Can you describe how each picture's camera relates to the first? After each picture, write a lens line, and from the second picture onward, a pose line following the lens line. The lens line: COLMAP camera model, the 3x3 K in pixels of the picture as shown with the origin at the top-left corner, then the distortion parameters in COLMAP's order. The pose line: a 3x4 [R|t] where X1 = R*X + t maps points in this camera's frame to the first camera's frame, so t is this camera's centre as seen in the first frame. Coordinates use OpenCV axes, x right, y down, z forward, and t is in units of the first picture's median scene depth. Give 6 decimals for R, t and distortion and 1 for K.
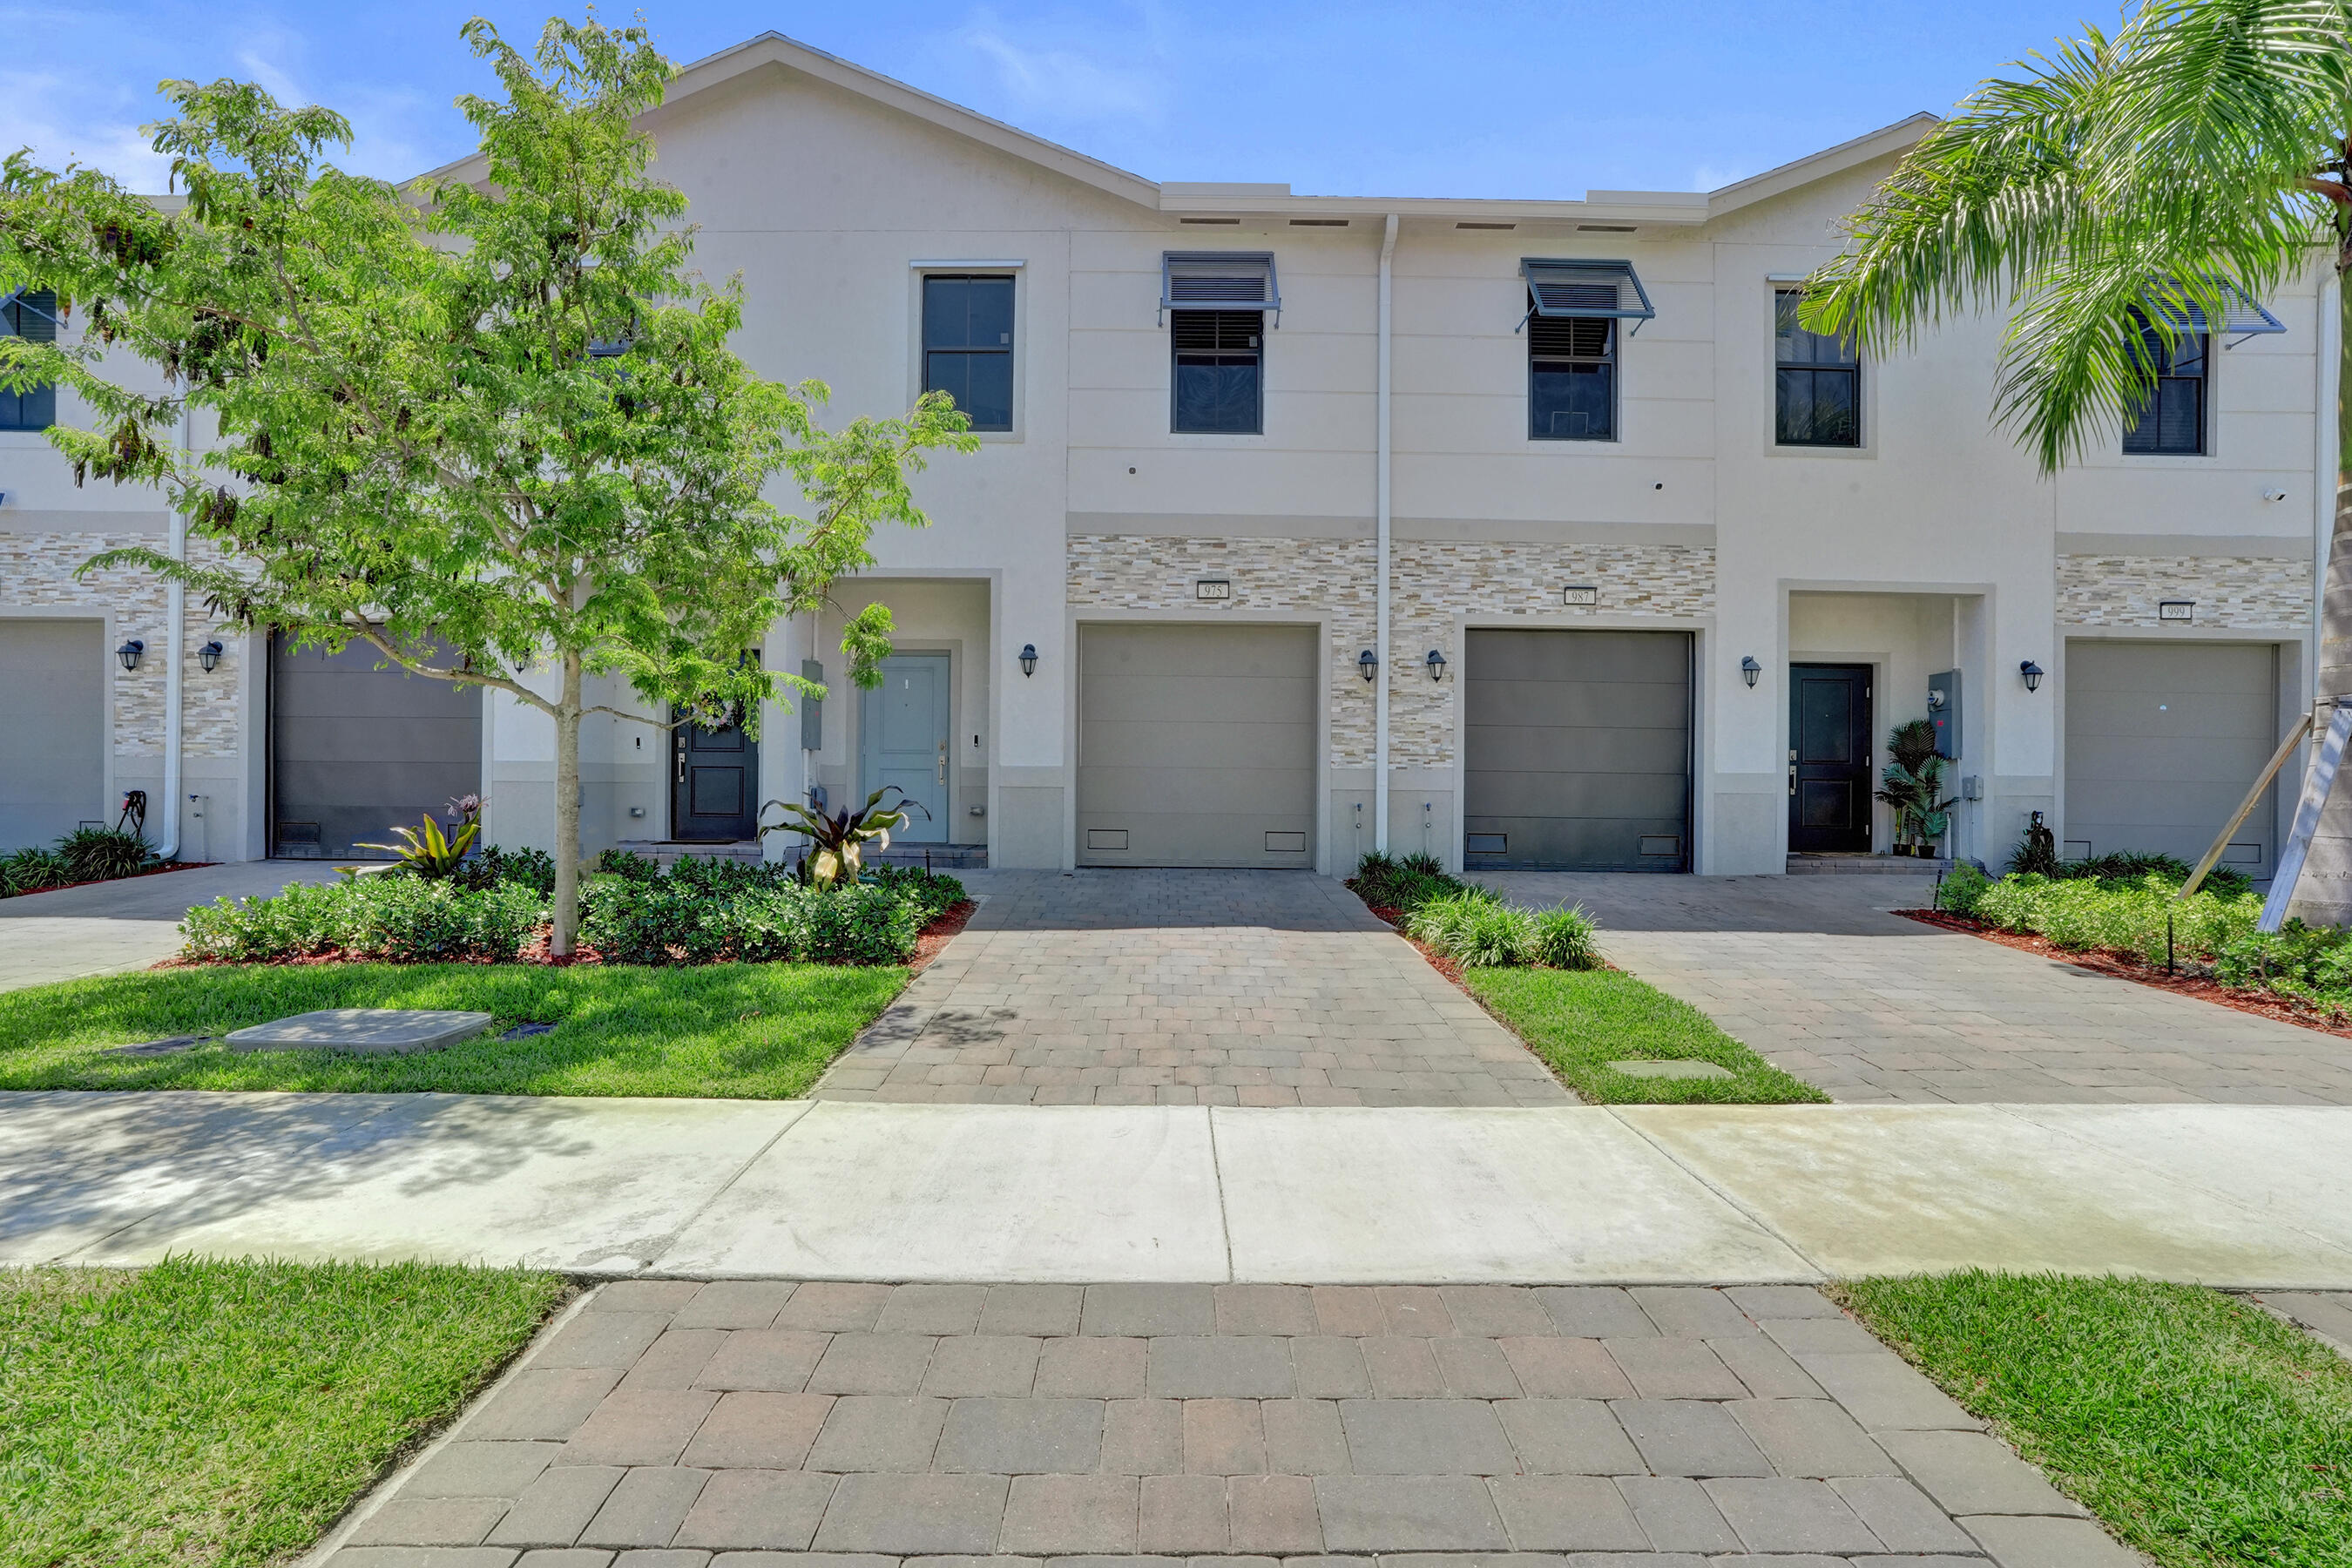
lens RADIAL K [[1118.3, 0, 1165.7], [0, 1118.3, 787.7], [0, 0, 1]] dist [-0.051403, 0.026169]
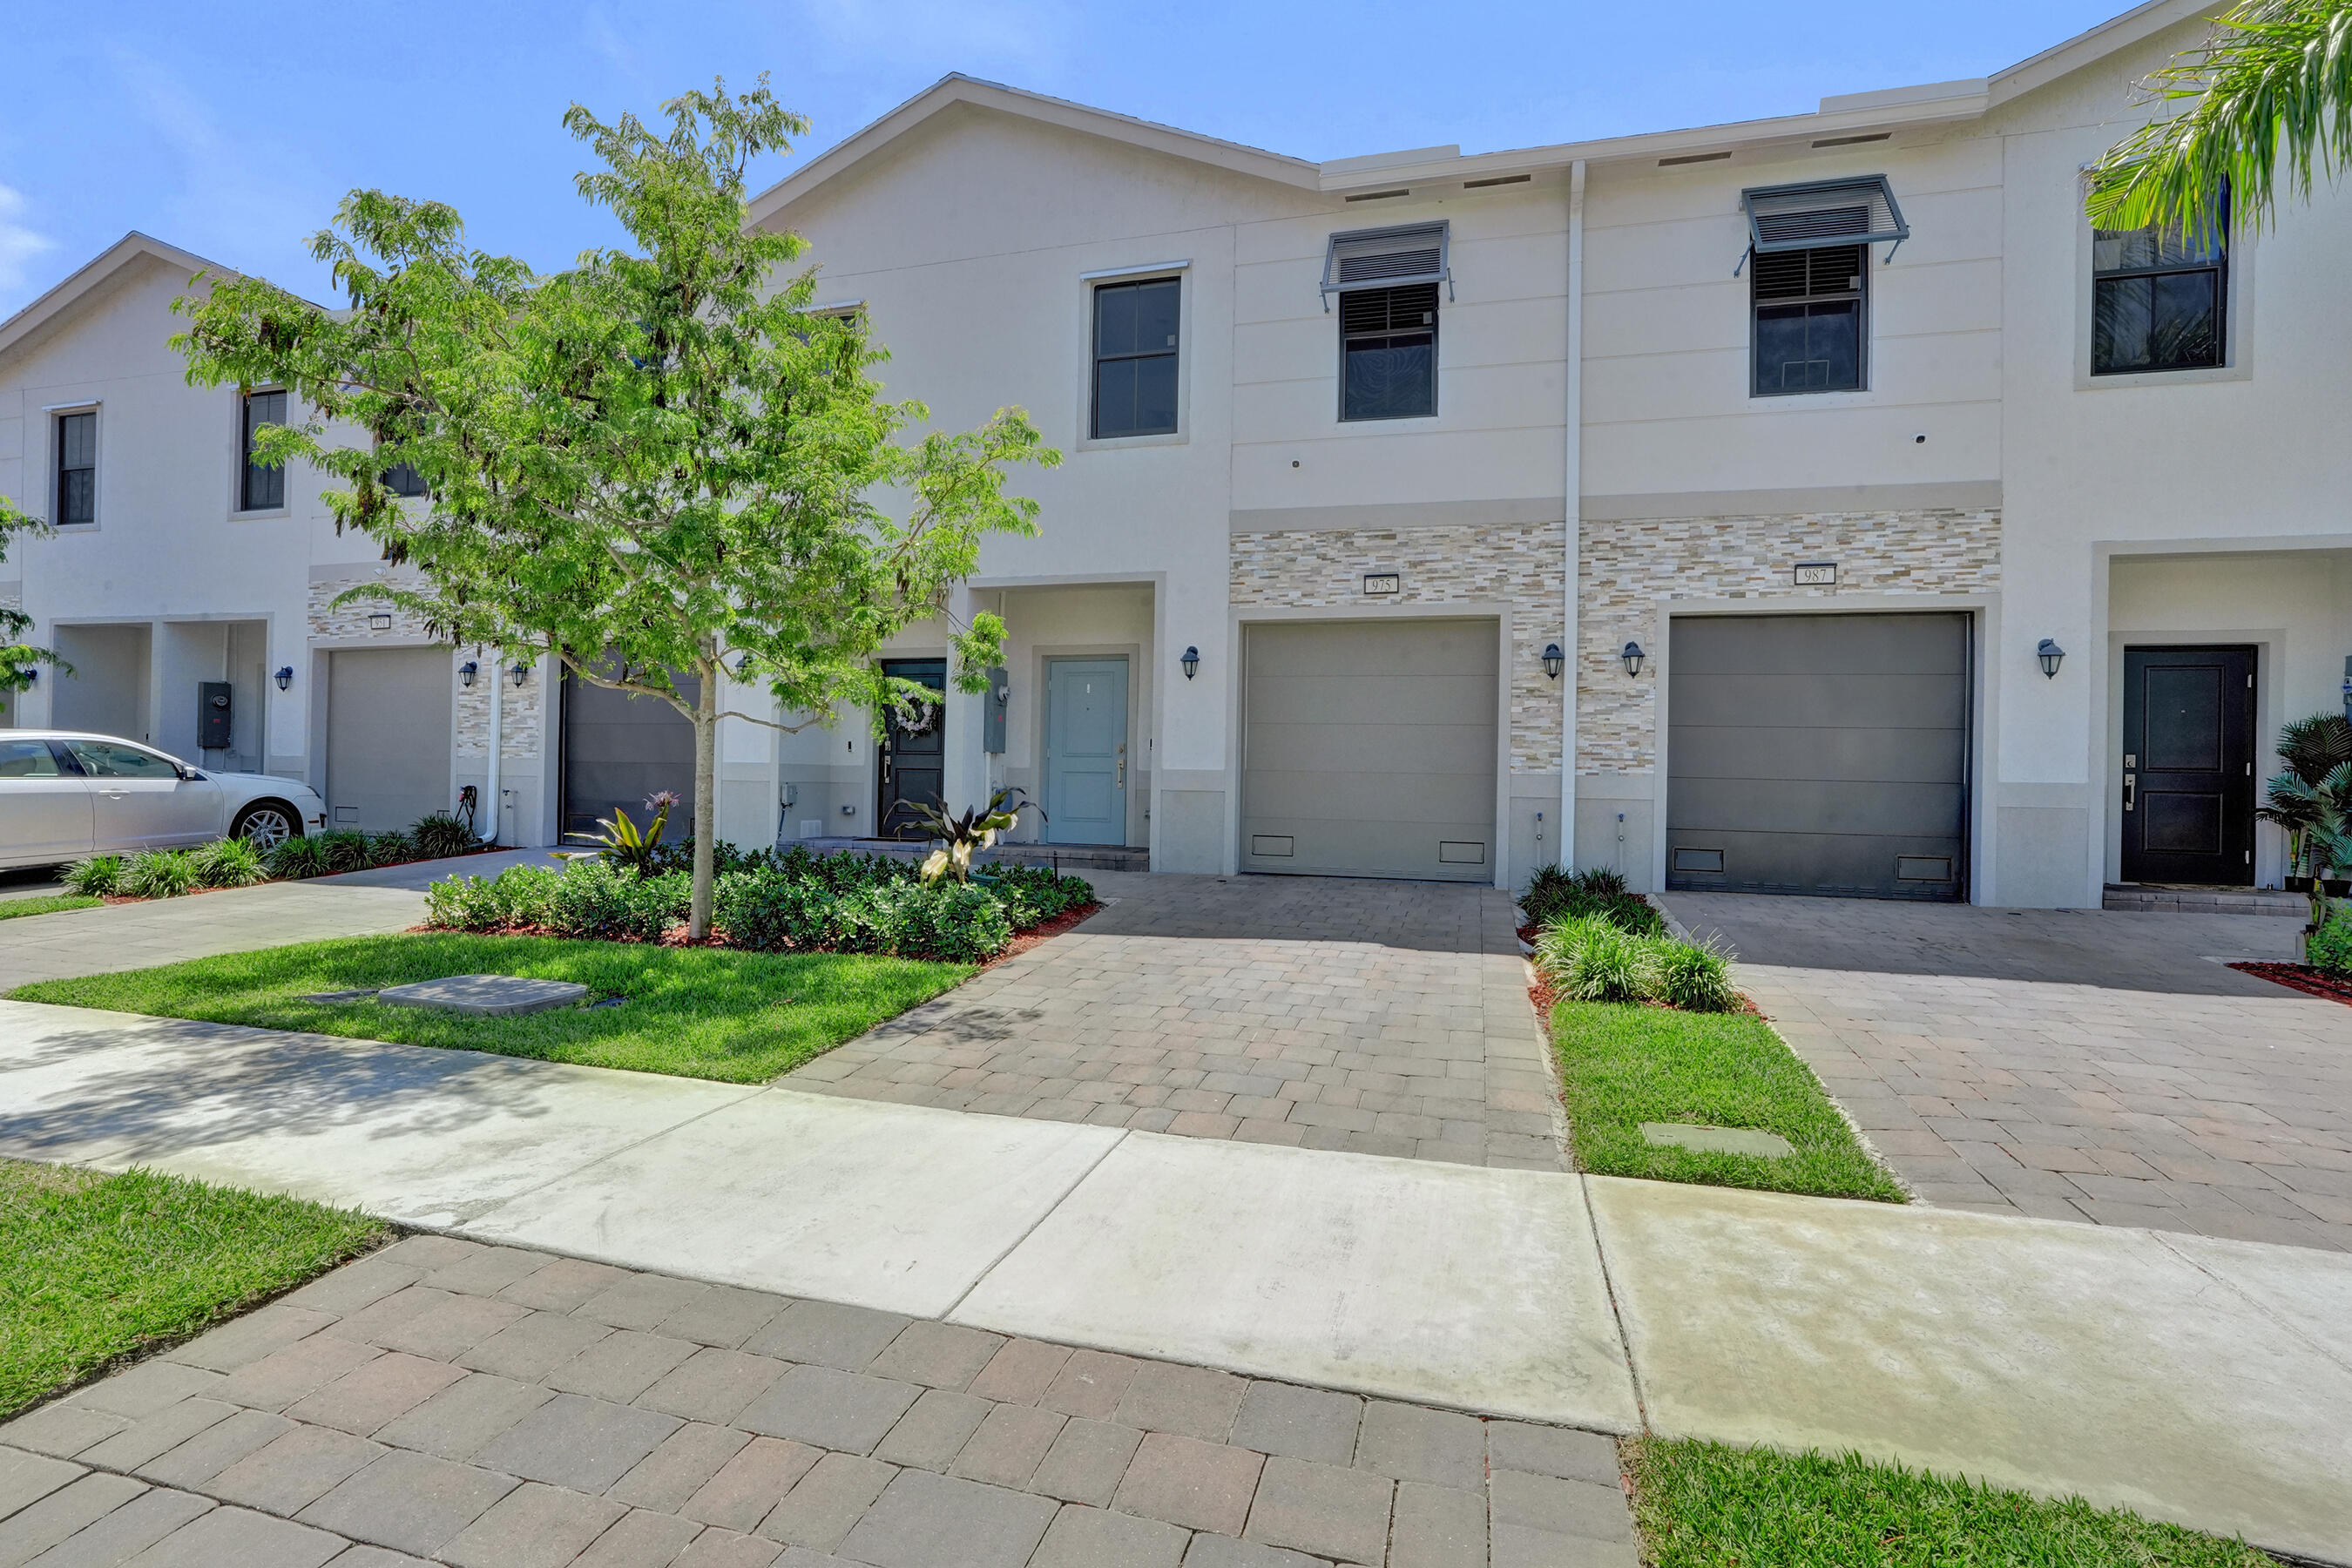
lens RADIAL K [[1118.3, 0, 1165.7], [0, 1118.3, 787.7], [0, 0, 1]] dist [-0.051403, 0.026169]
pose [[0.958849, 0.009722, -0.283749, 0.143724], [-0.011014, 0.999935, -0.002957, -0.000031], [0.283702, 0.005961, 0.958894, 0.046106]]
